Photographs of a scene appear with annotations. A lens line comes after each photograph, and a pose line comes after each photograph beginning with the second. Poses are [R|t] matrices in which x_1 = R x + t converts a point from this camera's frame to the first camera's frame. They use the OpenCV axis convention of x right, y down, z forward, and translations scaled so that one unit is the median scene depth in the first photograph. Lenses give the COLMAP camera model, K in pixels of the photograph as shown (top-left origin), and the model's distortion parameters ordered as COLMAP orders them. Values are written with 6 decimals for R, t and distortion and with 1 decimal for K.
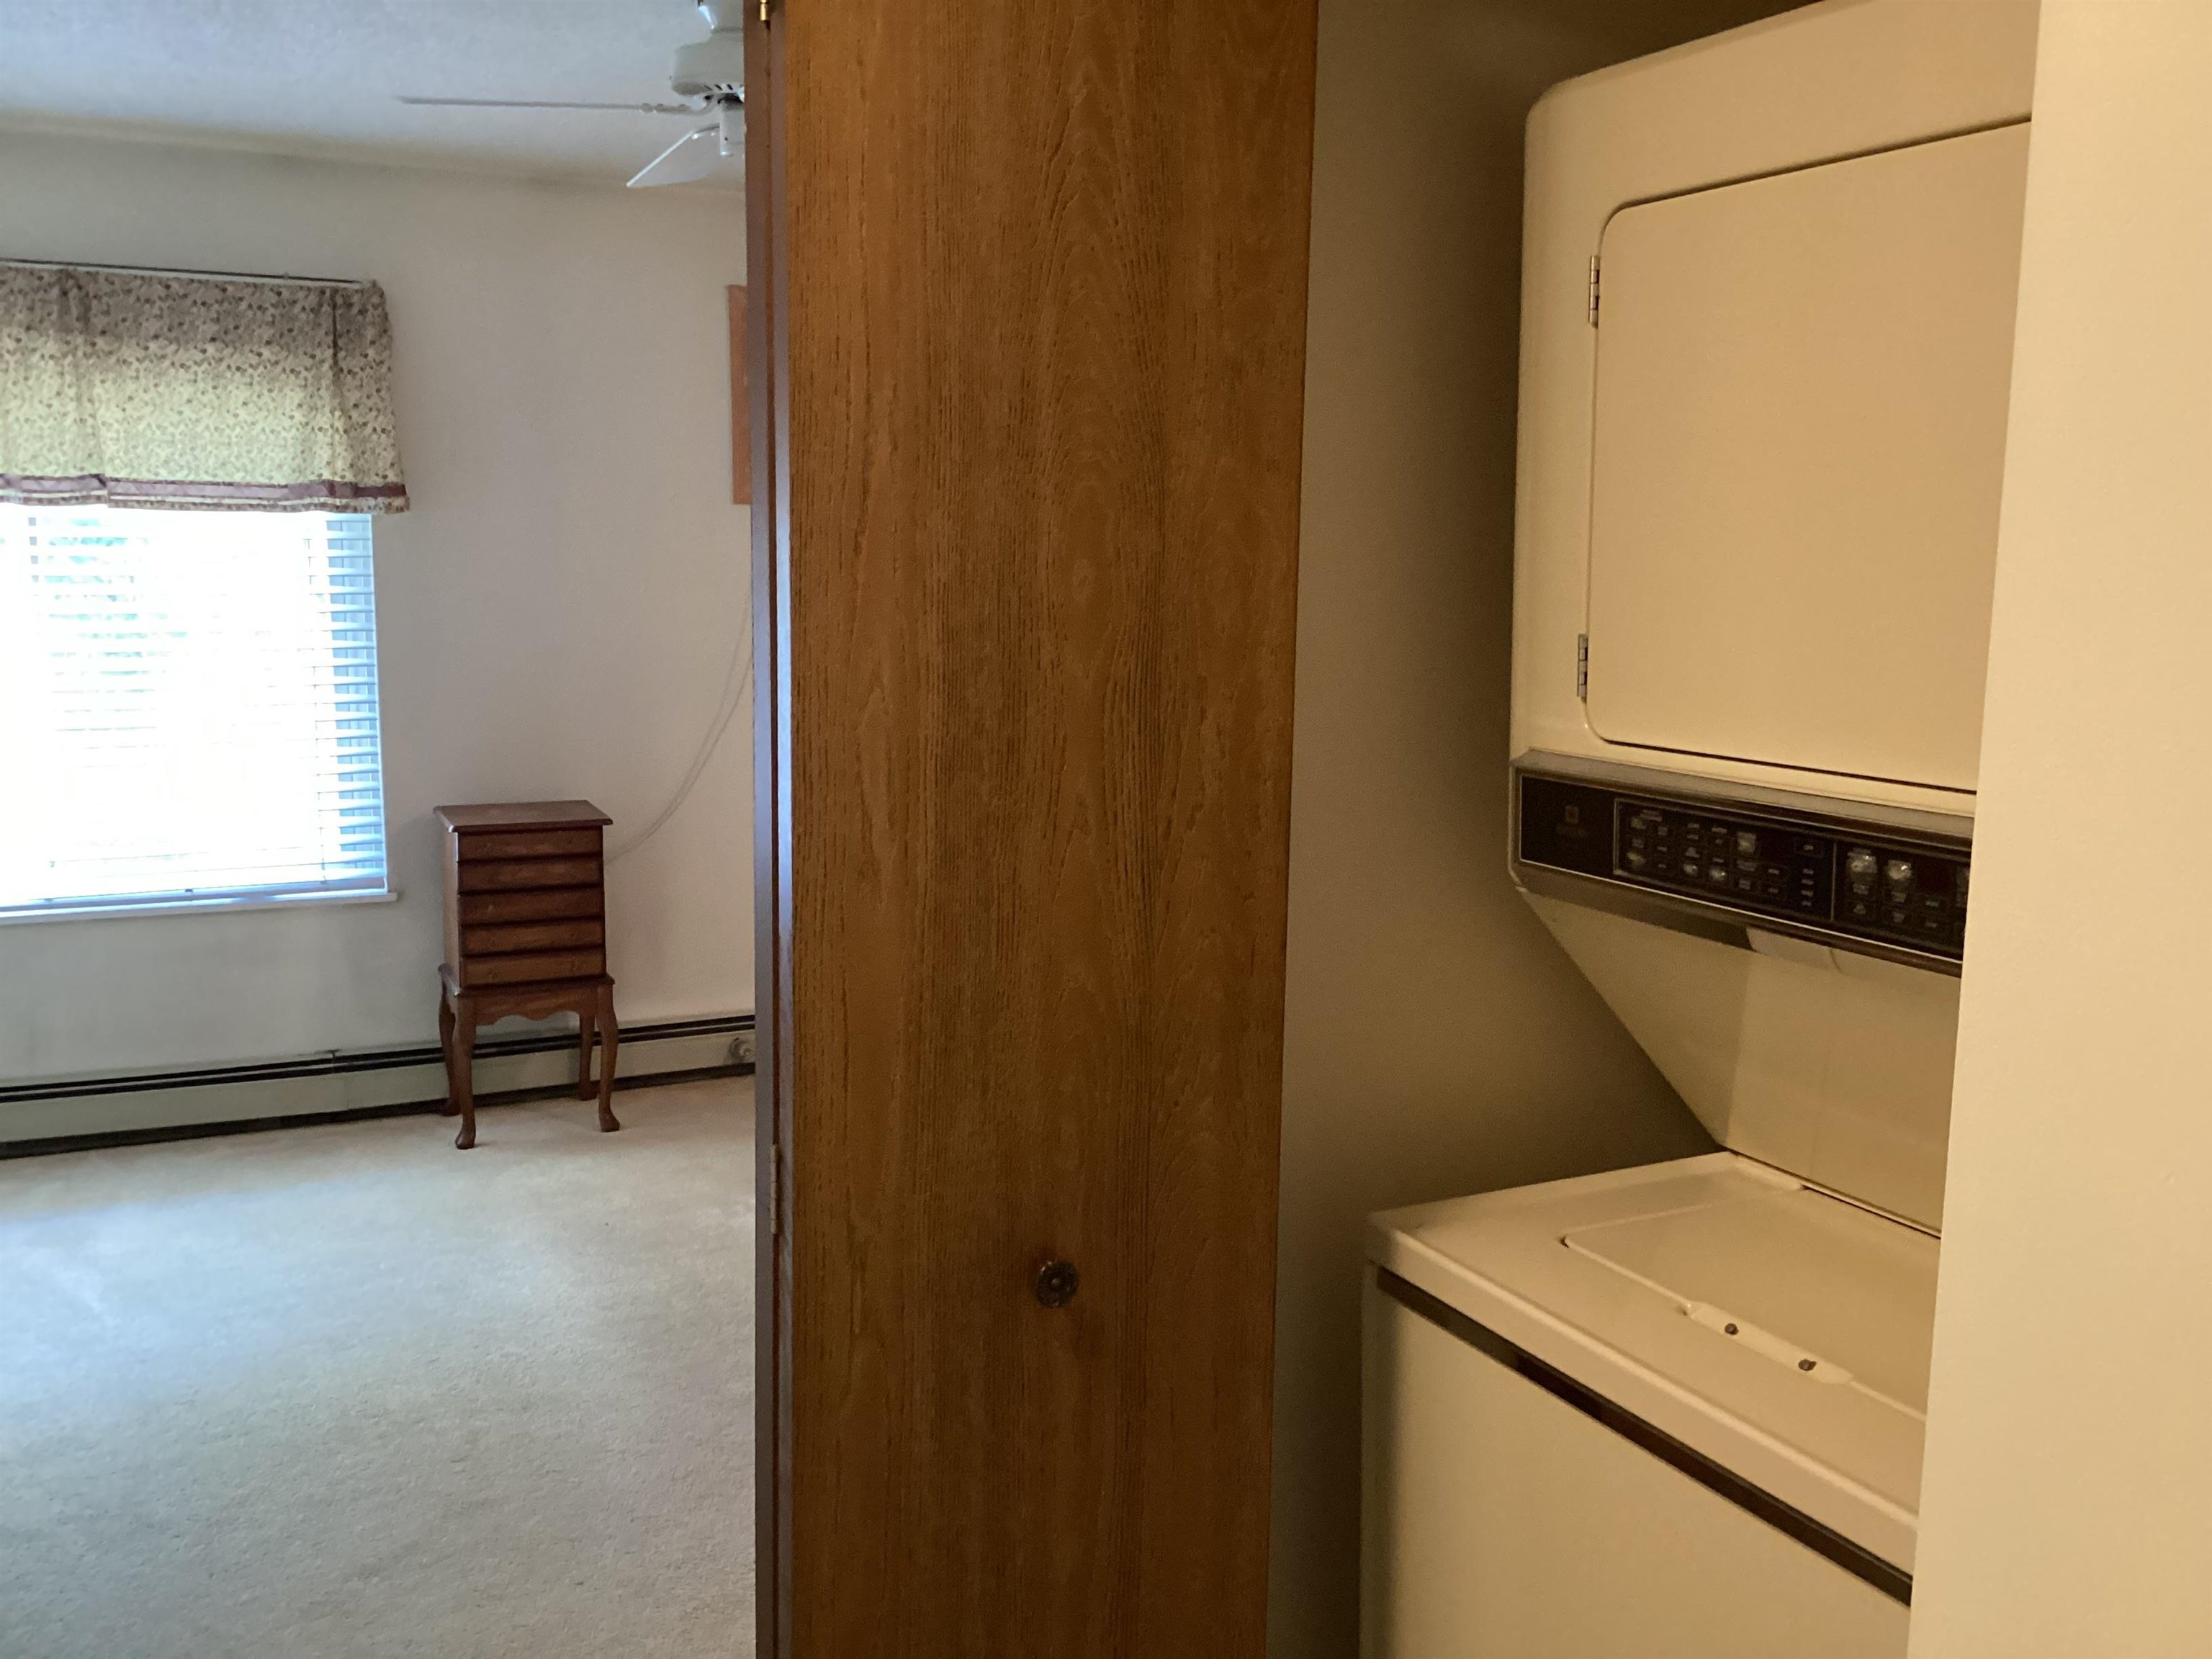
lens RADIAL K [[1995.0, 0, 1076.7], [0, 1995.0, 787.8], [0, 0, 1]] dist [0.079747, -0.129979]
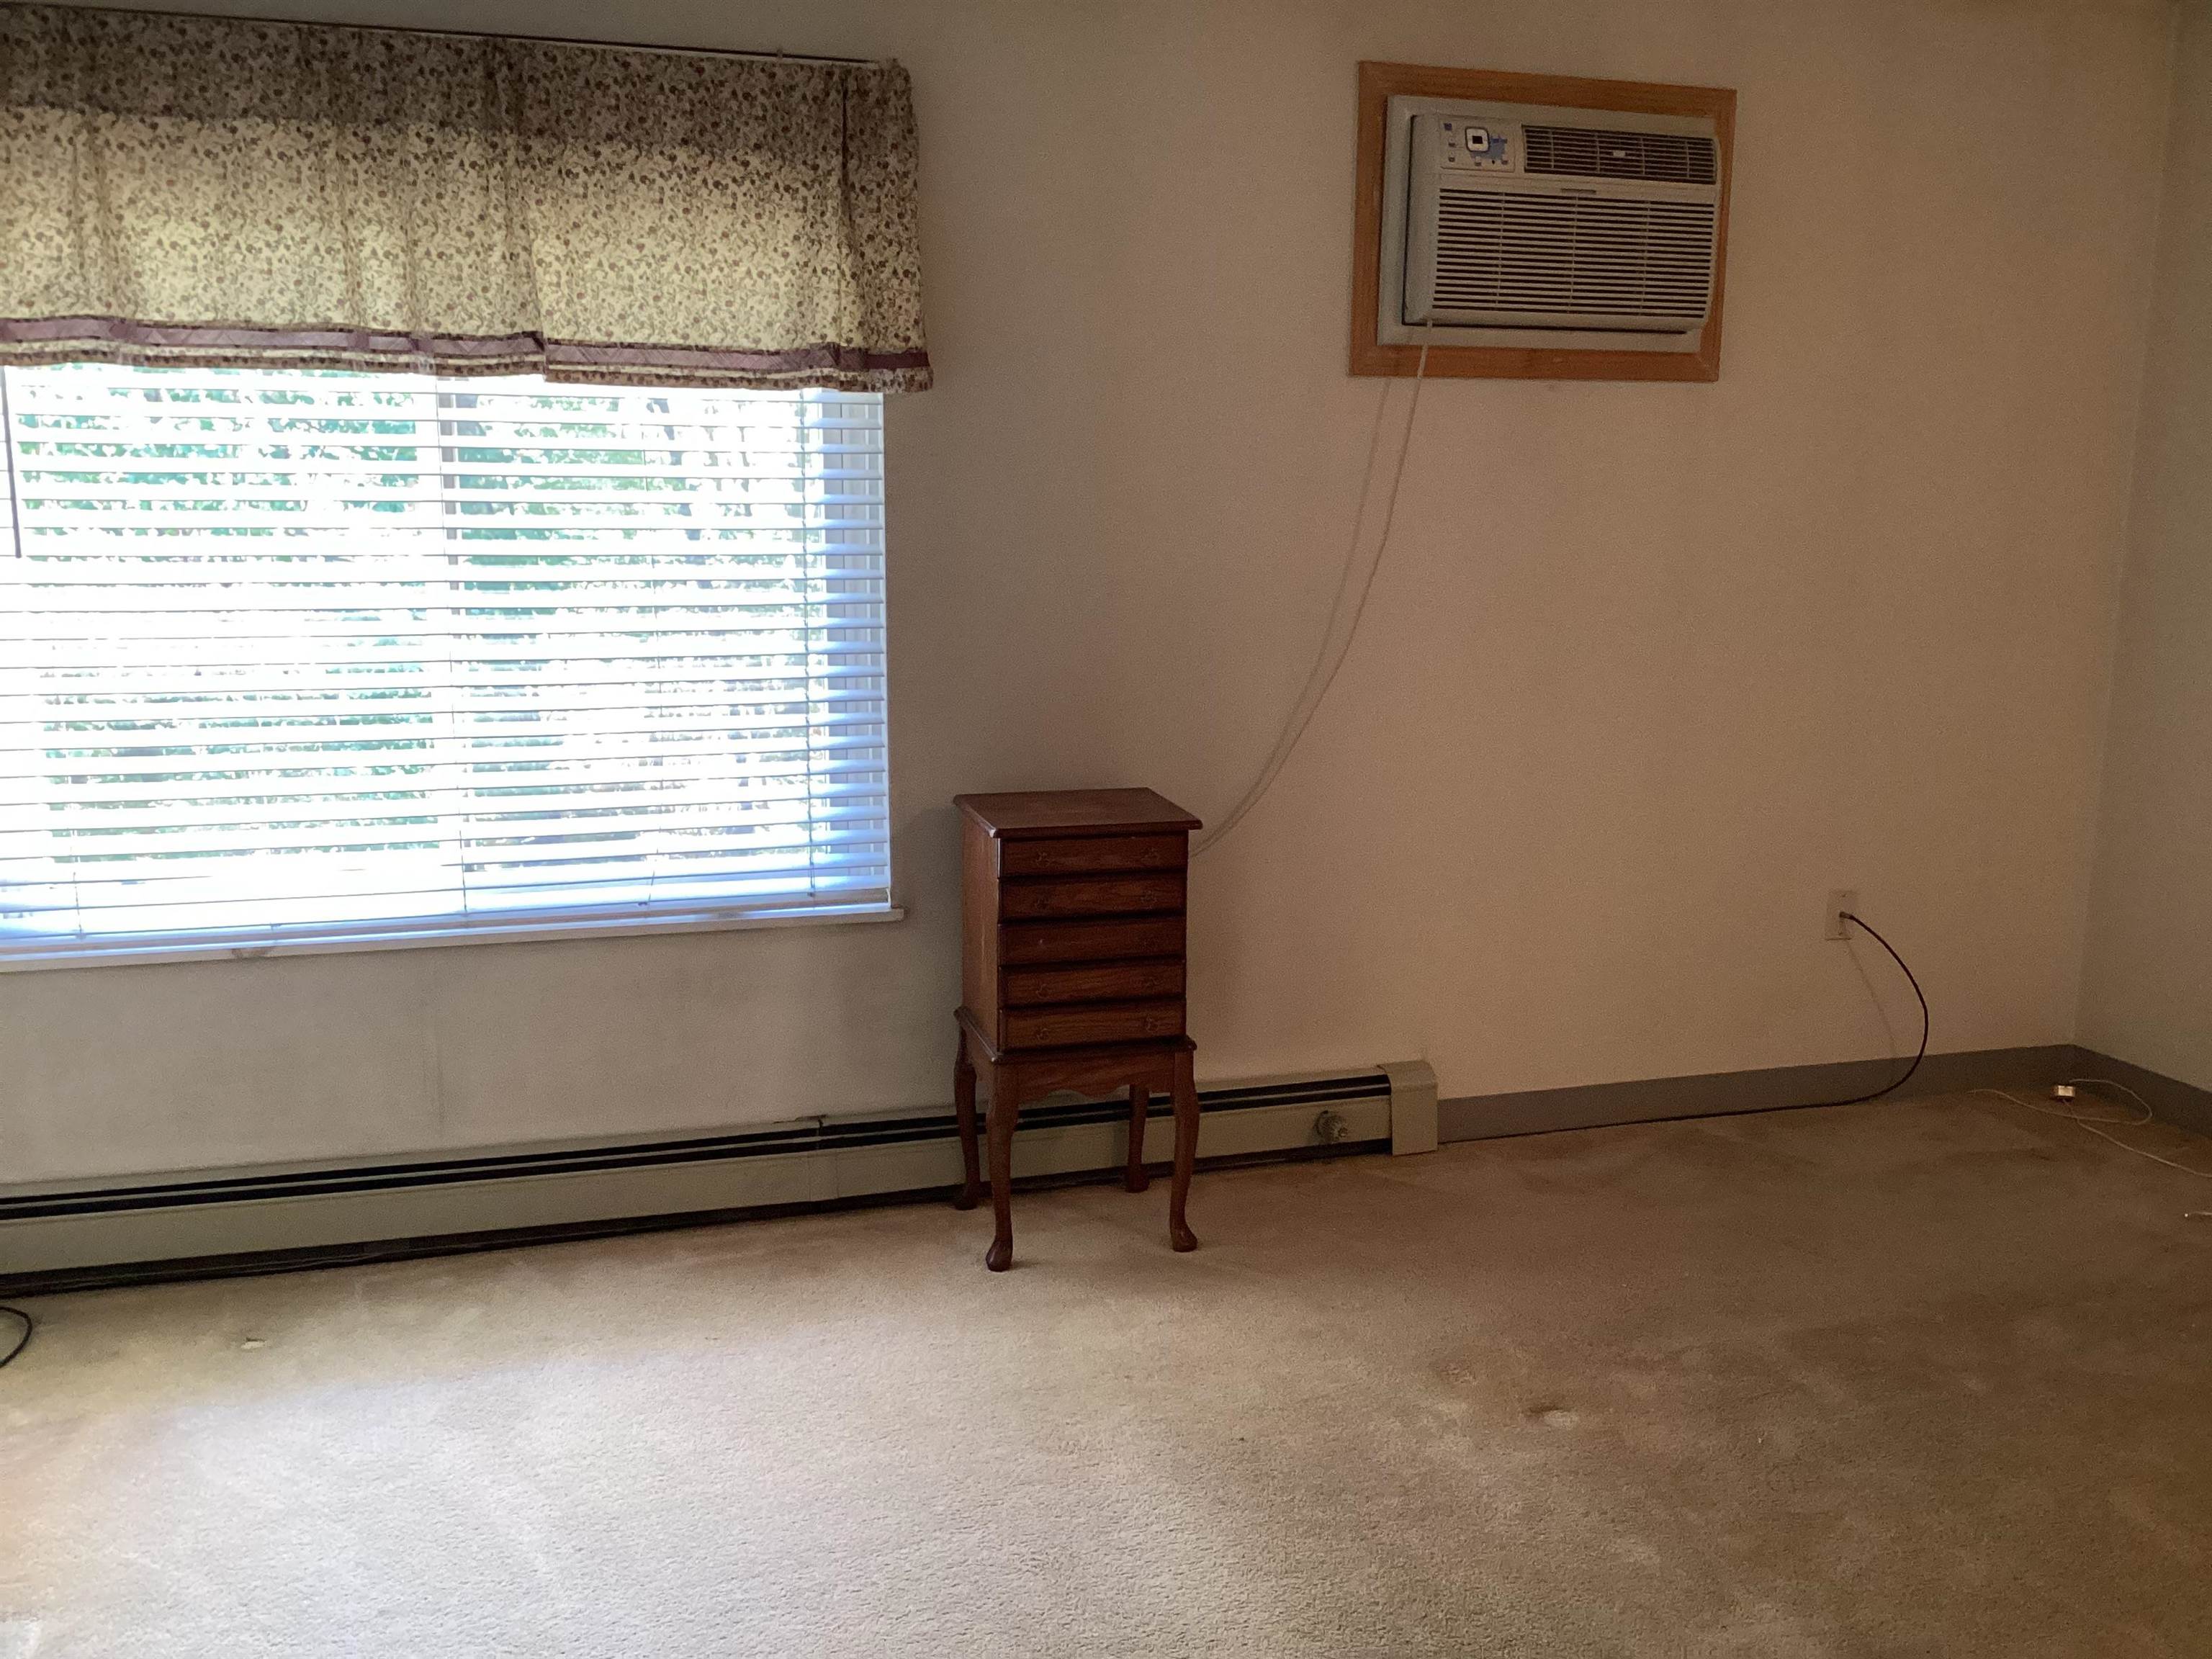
lens RADIAL K [[1995.0, 0, 1114.5], [0, 1995.0, 815.1], [0, 0, 1]] dist [0.079747, -0.129979]
pose [[0.989187, 0.026279, -0.144289, -0.165144], [-0.019613, 0.998682, 0.047427, -0.020646], [0.145345, -0.044084, 0.988398, 0.301050]]
